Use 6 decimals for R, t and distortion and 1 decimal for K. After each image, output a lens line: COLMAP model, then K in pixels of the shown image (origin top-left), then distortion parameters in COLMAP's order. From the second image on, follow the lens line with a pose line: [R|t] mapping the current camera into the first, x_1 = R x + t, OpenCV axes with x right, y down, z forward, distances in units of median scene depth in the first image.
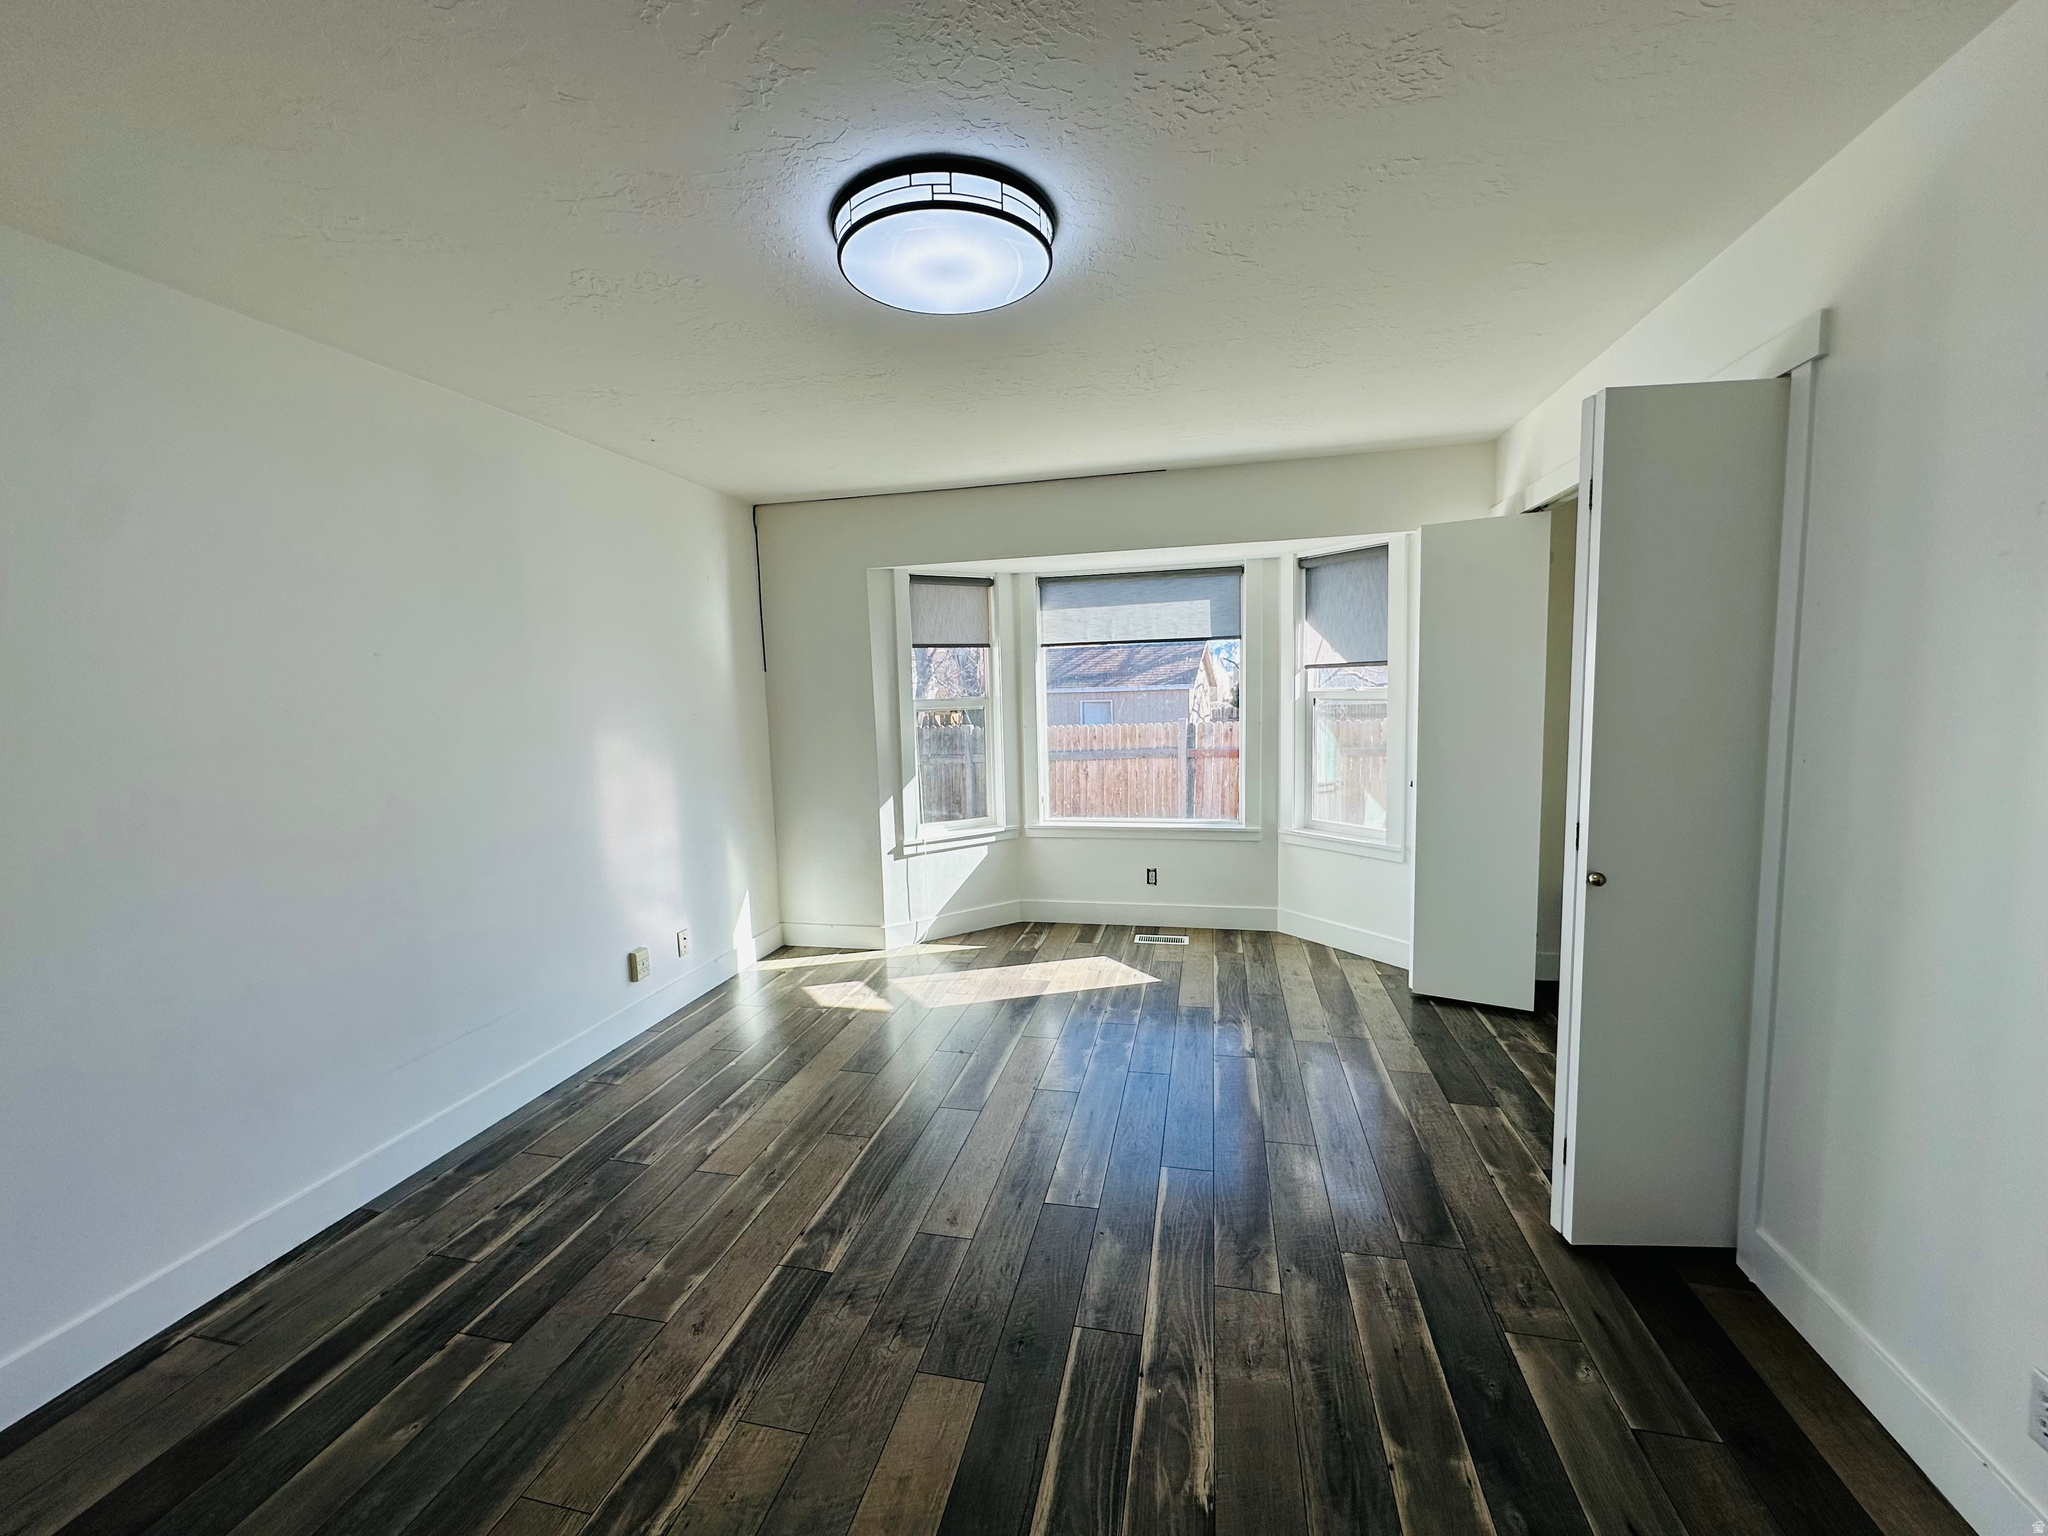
lens RADIAL K [[817.5, 0, 1020.2], [0, 817.5, 765.2], [0, 0, 1]] dist [-0.005603, 0.000859]
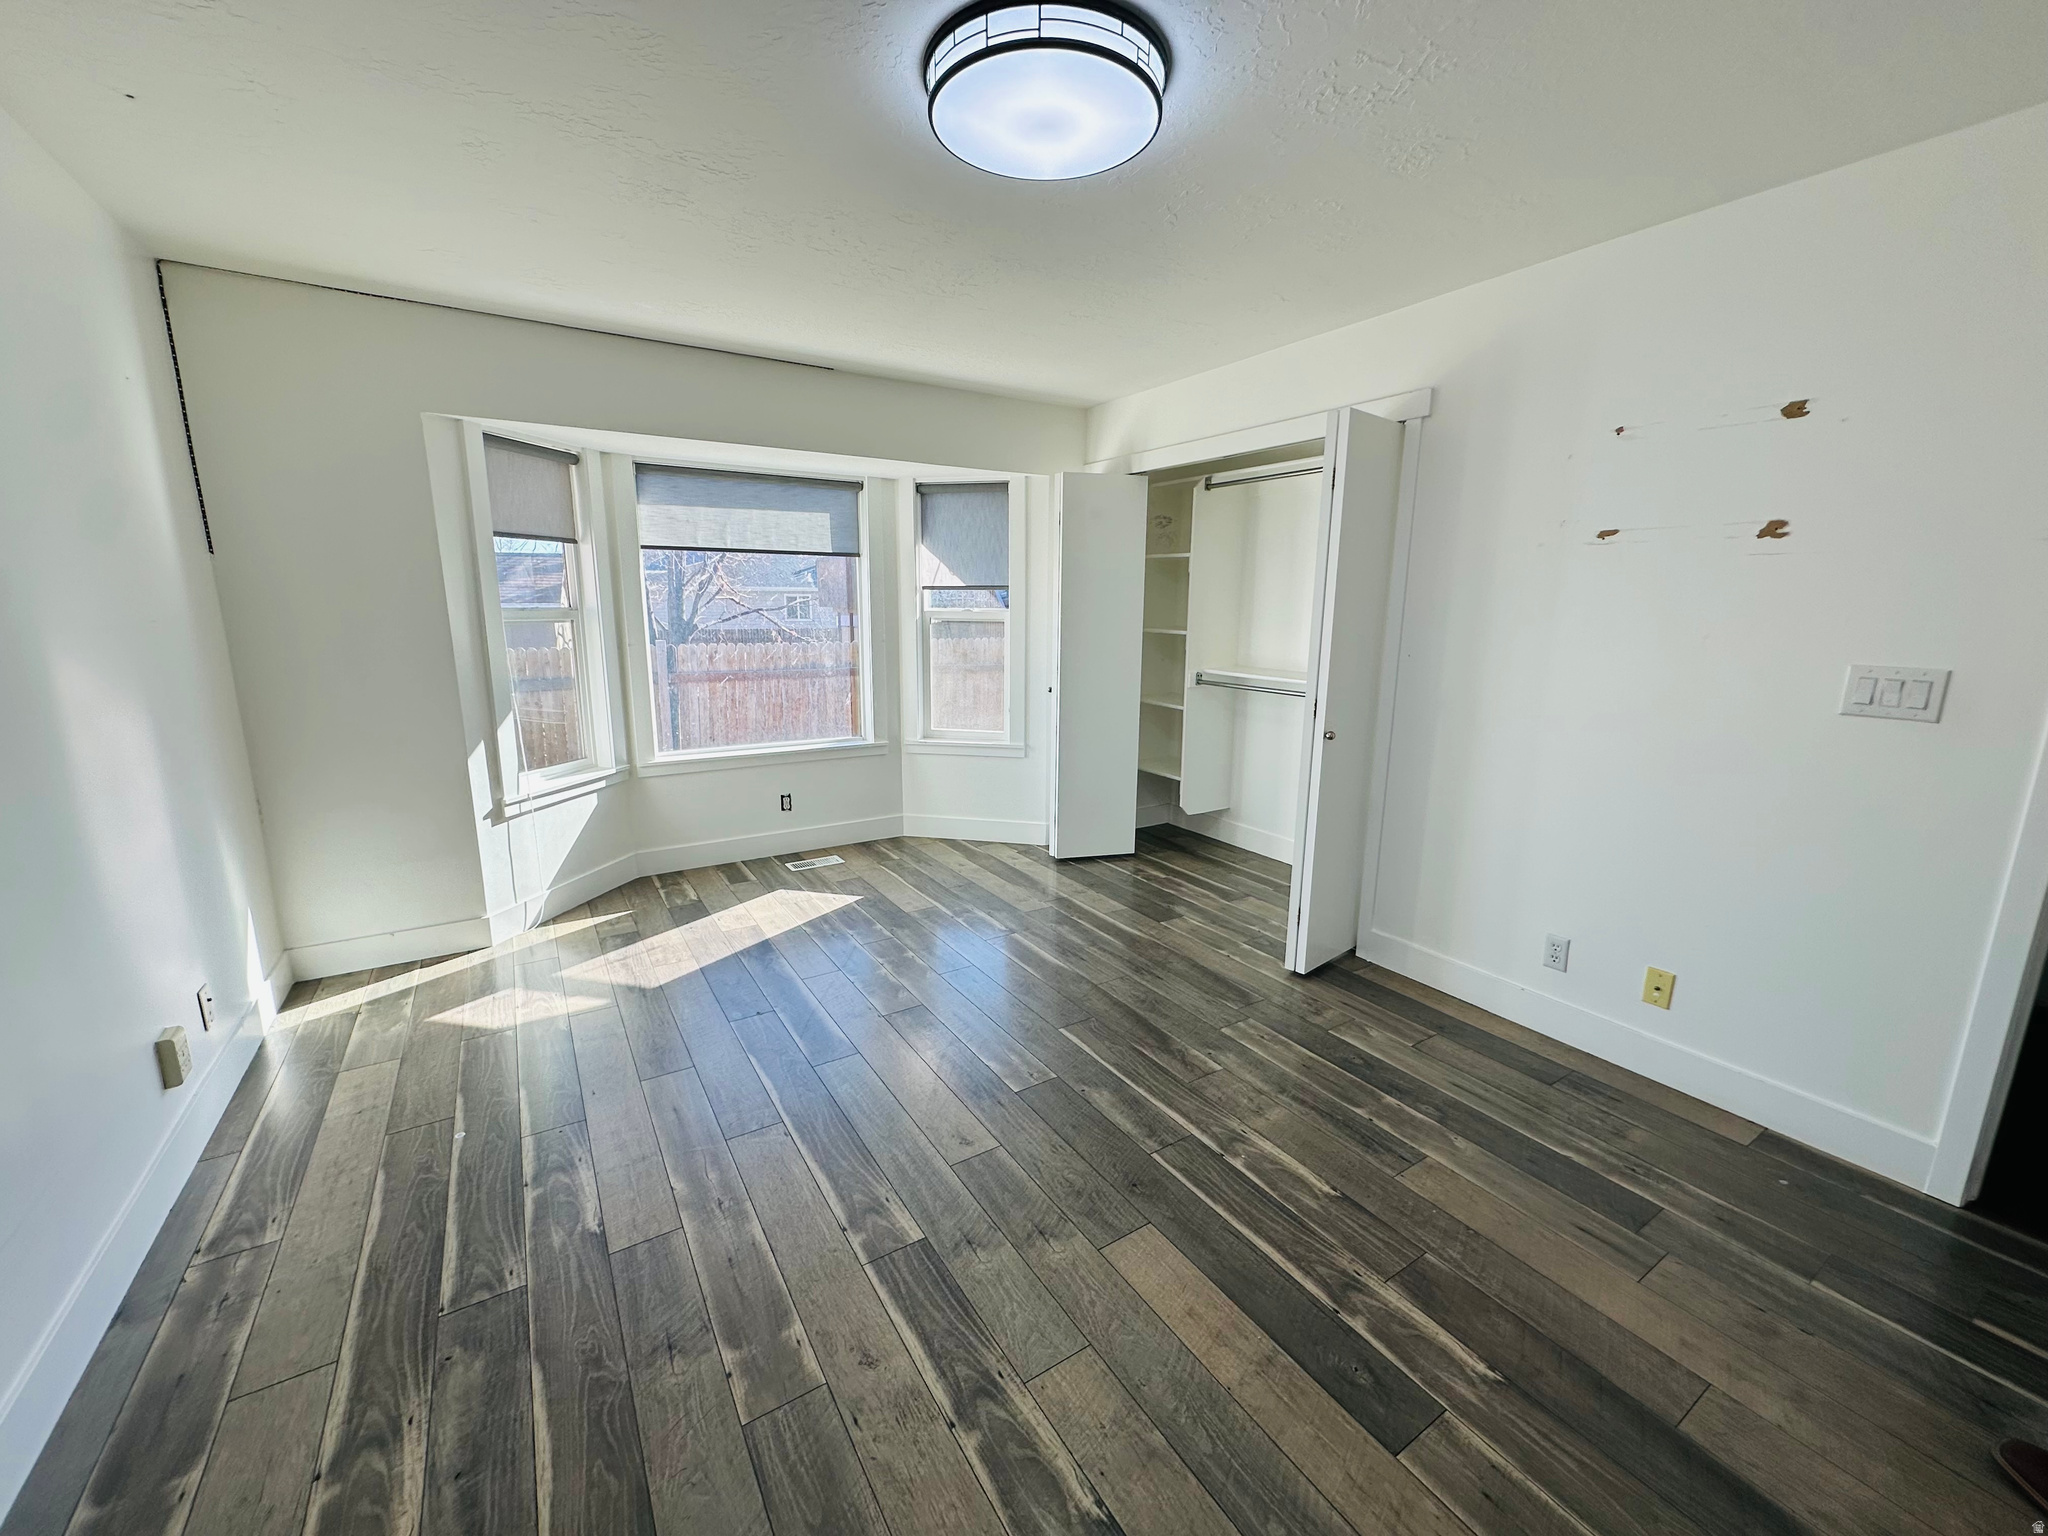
lens RADIAL K [[817.5, 0, 1020.3], [0, 817.5, 768.8], [0, 0, 1]] dist [-0.005603, 0.000859]
pose [[0.699504, -0.108942, 0.706276, -0.397268], [0.042852, 0.992928, 0.110717, 0.003067], [-0.713342, -0.047182, 0.699226, 0.166191]]
